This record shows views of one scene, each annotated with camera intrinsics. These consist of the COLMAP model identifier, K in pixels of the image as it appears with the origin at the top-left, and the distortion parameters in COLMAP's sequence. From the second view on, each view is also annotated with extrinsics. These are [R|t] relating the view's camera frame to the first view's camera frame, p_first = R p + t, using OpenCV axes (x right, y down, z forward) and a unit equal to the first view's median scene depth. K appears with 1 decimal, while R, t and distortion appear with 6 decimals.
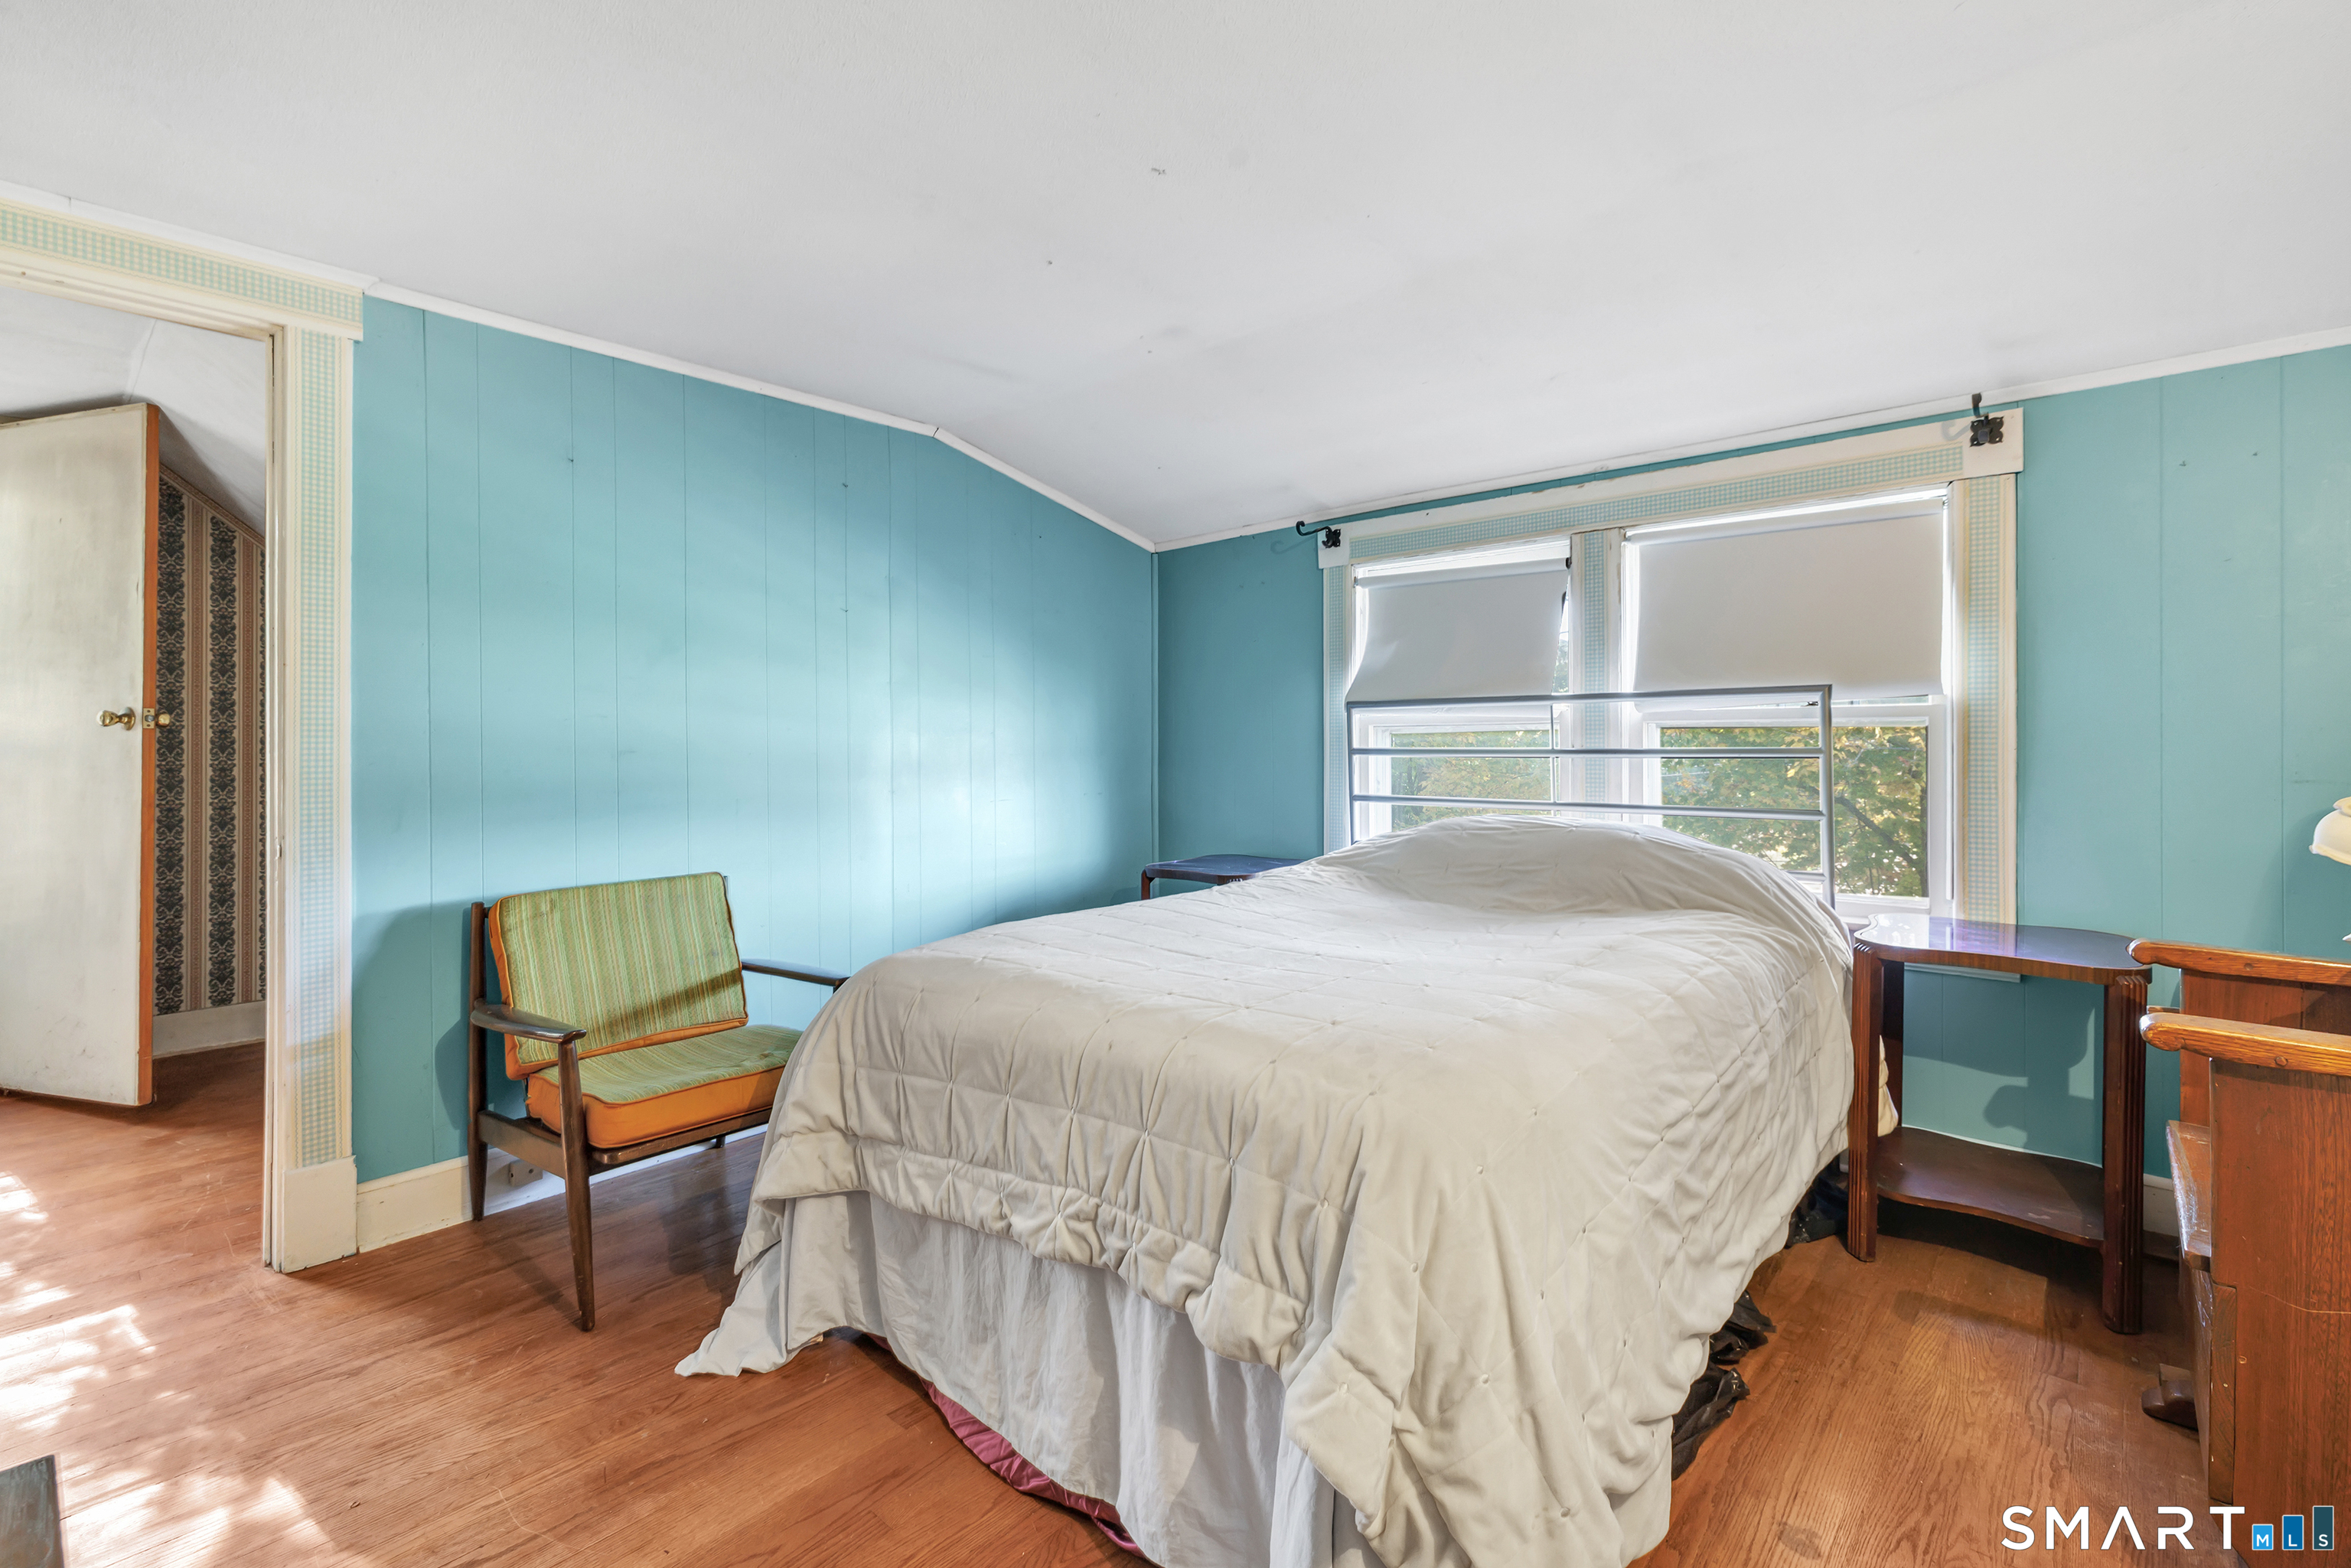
lens RADIAL K [[1064.7, 0, 1184.0], [0, 1064.7, 766.4], [0, 0, 1]] dist [0.001380, -0.000094]
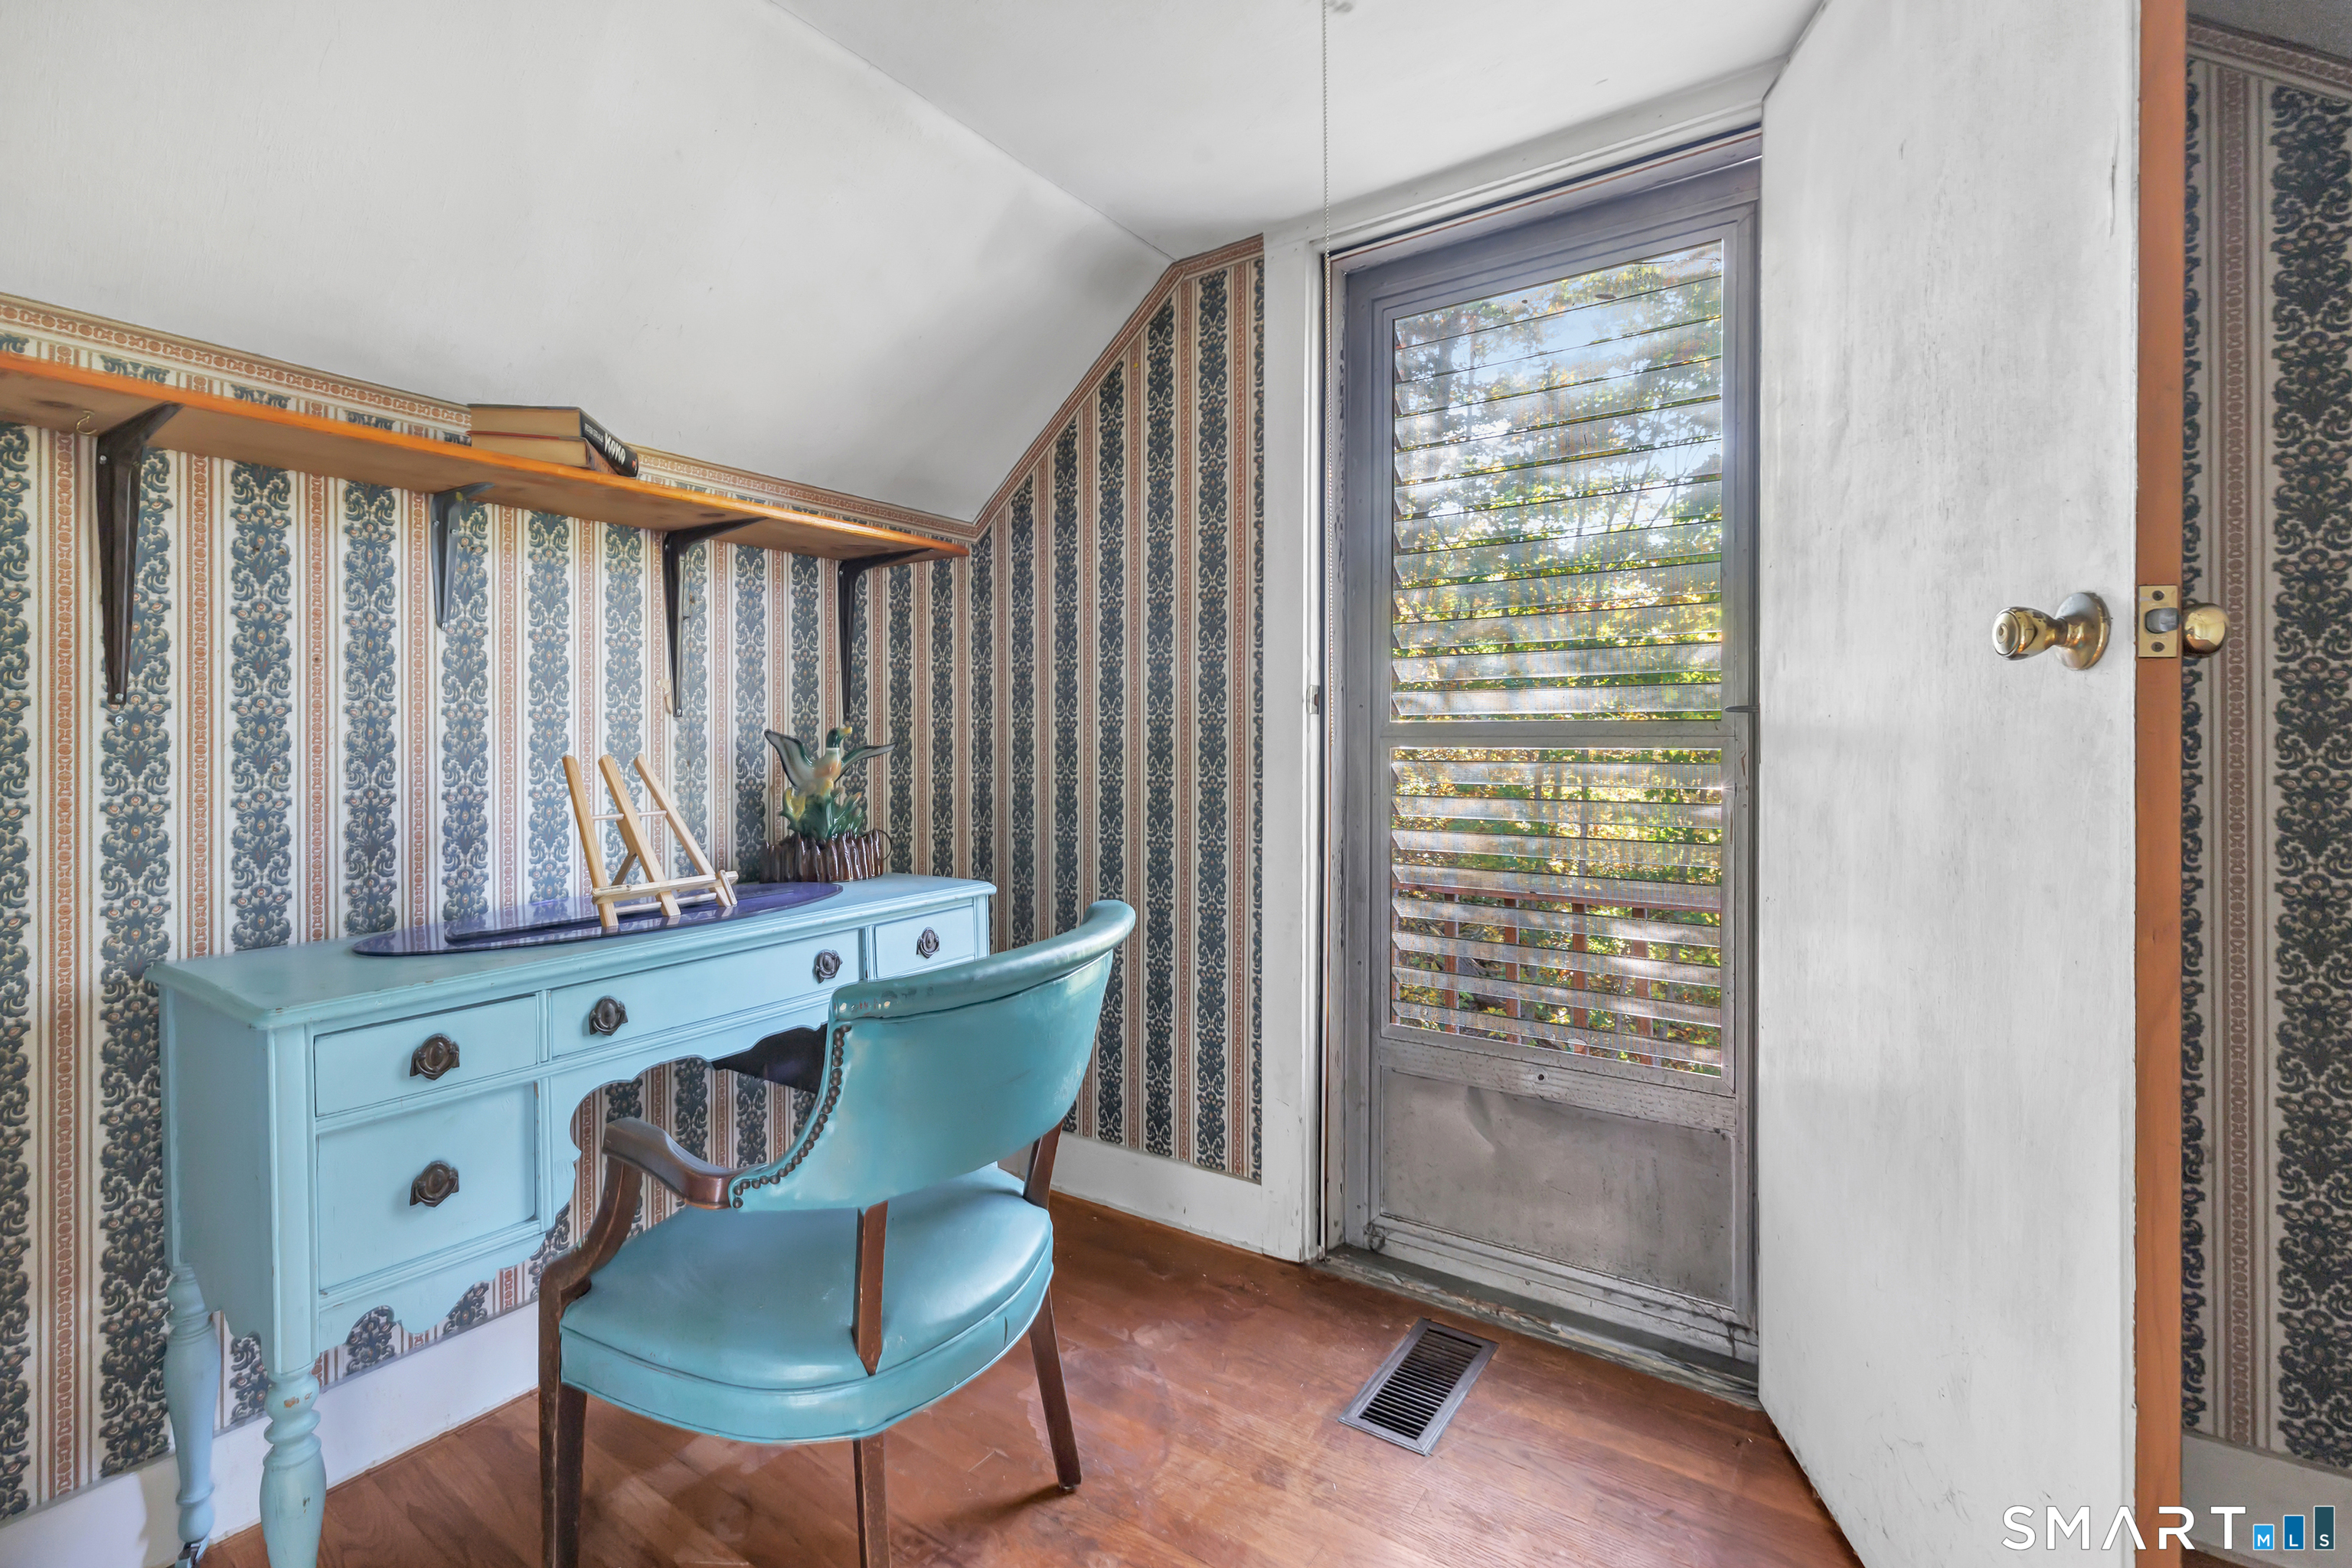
lens RADIAL K [[1065.2, 0, 1166.6], [0, 1065.2, 764.4], [0, 0, 1]] dist [0.001380, -0.000094]
pose [[0.109112, -0.009683, -0.993982, -0.723483], [0.002662, 0.999952, -0.009449, -0.006139], [0.994026, -0.001615, 0.109132, 0.713353]]
